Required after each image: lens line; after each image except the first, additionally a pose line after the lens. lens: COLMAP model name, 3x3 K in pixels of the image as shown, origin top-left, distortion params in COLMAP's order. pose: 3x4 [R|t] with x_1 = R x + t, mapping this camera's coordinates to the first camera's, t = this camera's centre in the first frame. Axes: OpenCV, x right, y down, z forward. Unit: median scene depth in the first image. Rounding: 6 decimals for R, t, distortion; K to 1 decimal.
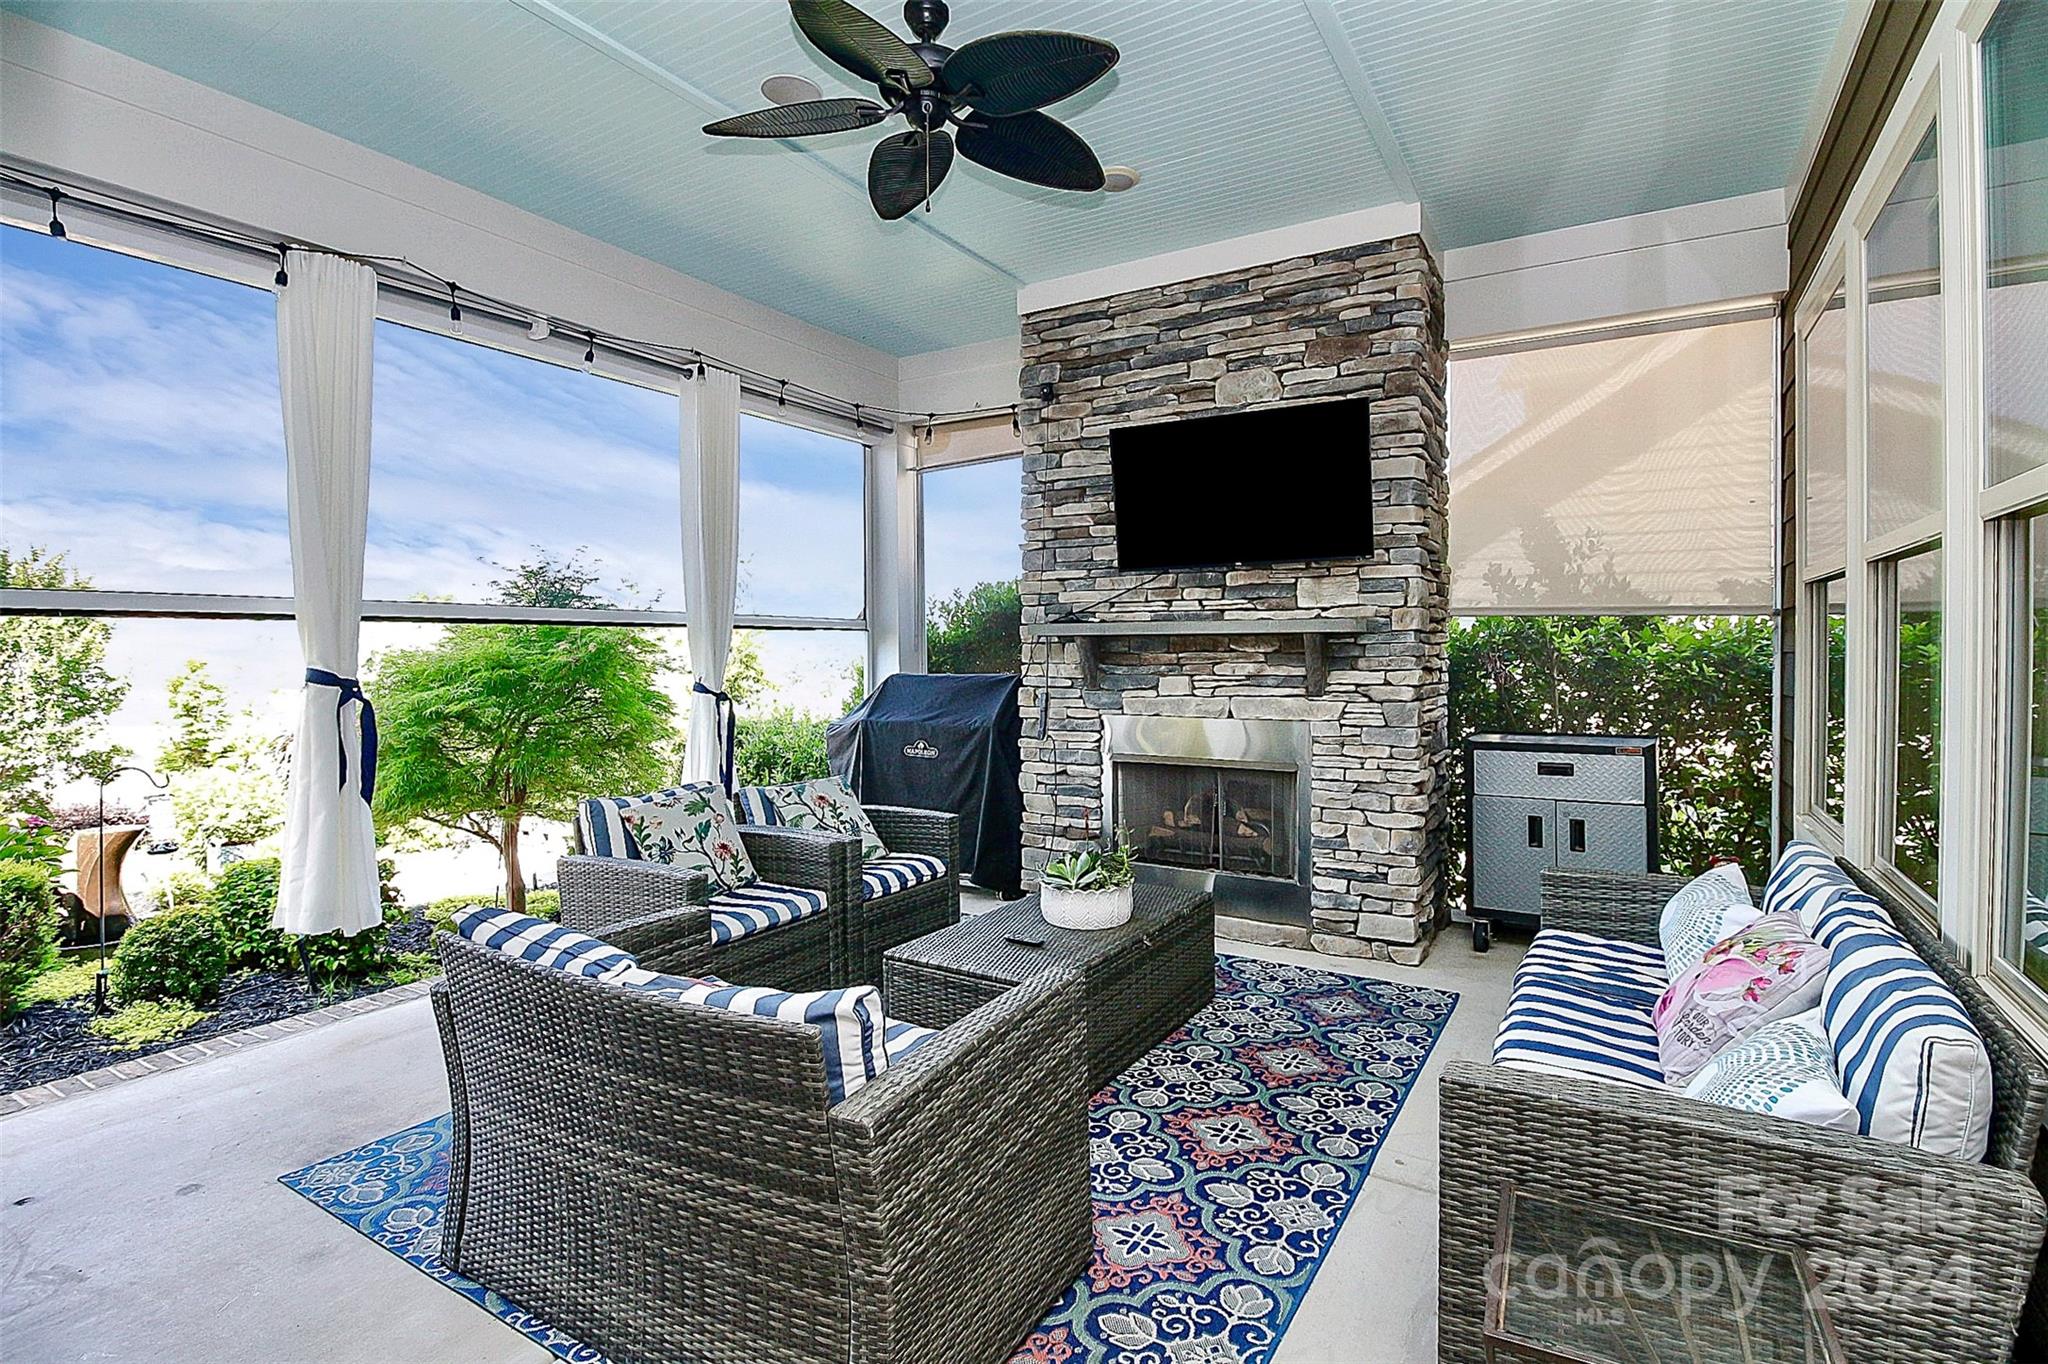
lens RADIAL K [[959.2, 0, 1015.6], [0, 959.2, 673.9], [0, 0, 1]] dist [-0.007264, -0.004711]
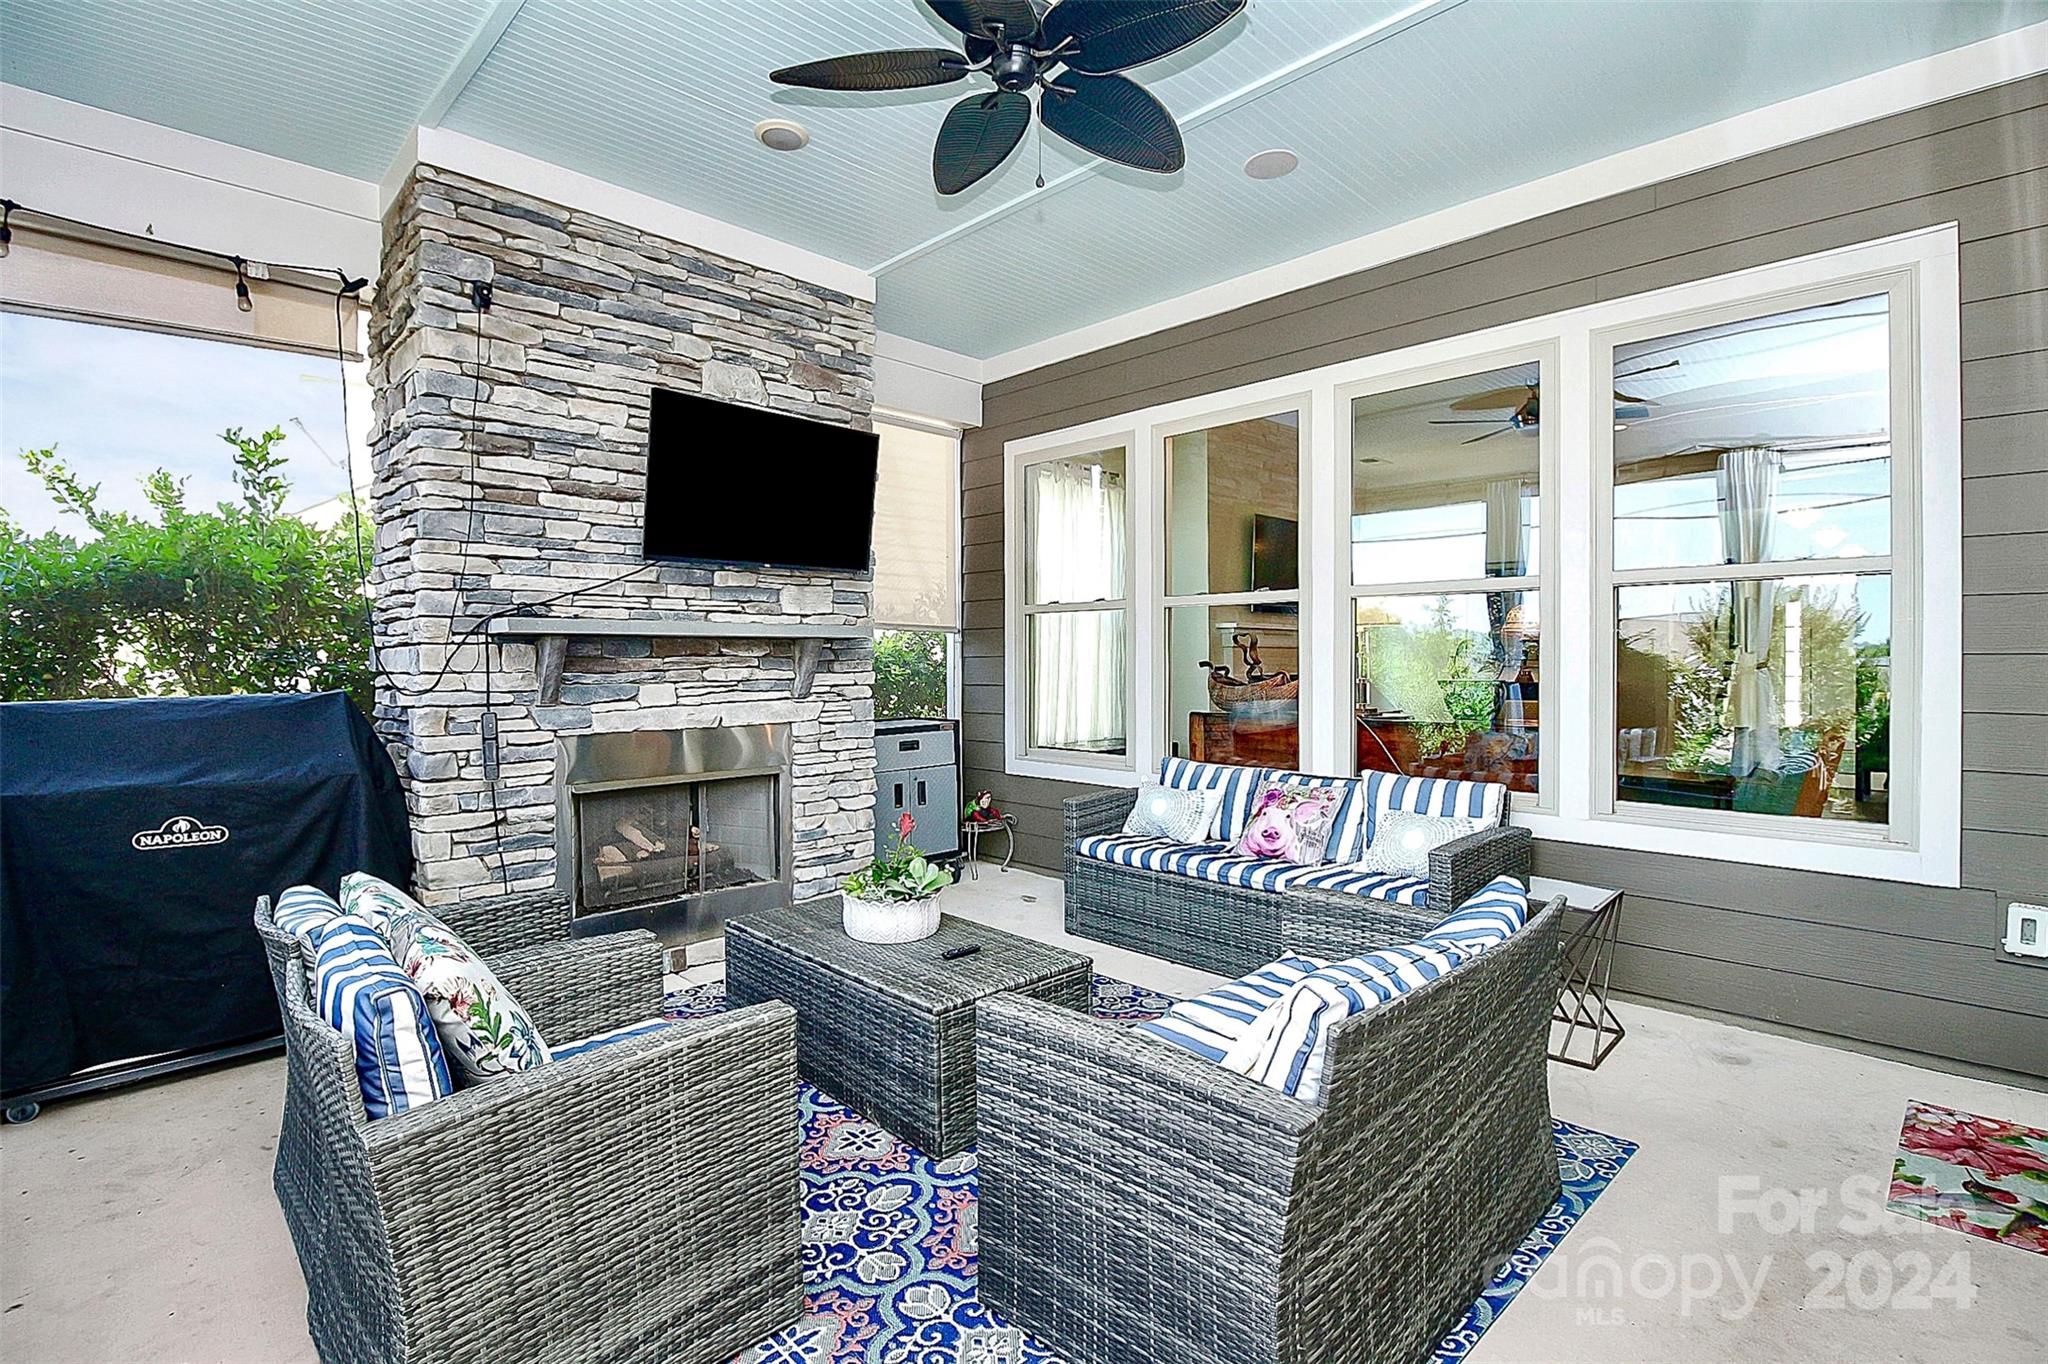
lens RADIAL K [[959.2, 0, 1010.5], [0, 959.2, 669.8], [0, 0, 1]] dist [-0.007264, -0.004711]
pose [[0.251035, -0.013528, 0.967884, -0.614254], [0.023040, 0.999703, 0.007996, -0.010308], [-0.967704, 0.020293, 0.251272, 0.483174]]
